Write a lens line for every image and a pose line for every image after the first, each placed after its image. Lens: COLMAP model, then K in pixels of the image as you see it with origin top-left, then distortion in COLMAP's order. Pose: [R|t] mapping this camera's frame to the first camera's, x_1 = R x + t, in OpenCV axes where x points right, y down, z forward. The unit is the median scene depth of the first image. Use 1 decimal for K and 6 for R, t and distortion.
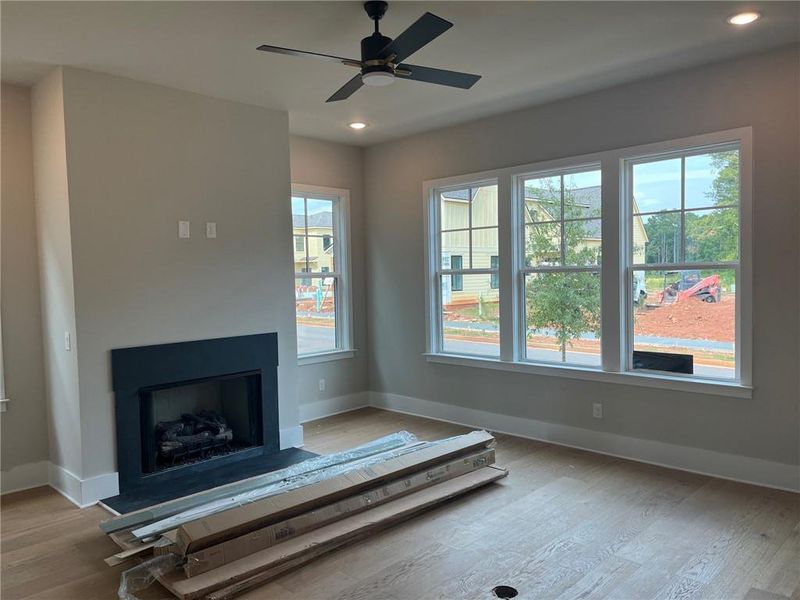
lens RADIAL K [[609.8, 0, 400.0], [0, 609.8, 300.0], [0, 0, 1]] dist [0.010706, -0.004093]
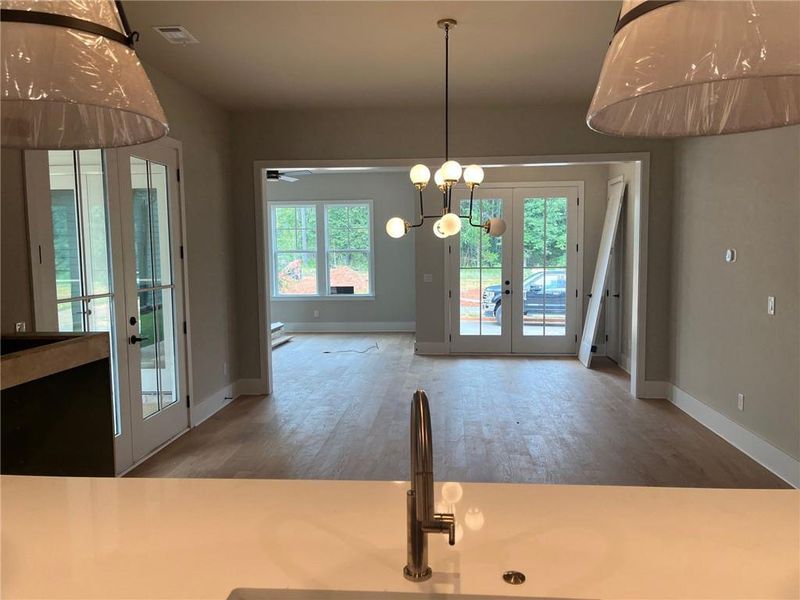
lens RADIAL K [[609.8, 0, 400.0], [0, 609.8, 300.0], [0, 0, 1]] dist [0.010706, -0.004093]
pose [[0.778809, -0.039914, 0.625990, -0.952859], [0.026469, 0.999176, 0.030779, 0.073202], [-0.626702, -0.007402, 0.779224, -1.090348]]
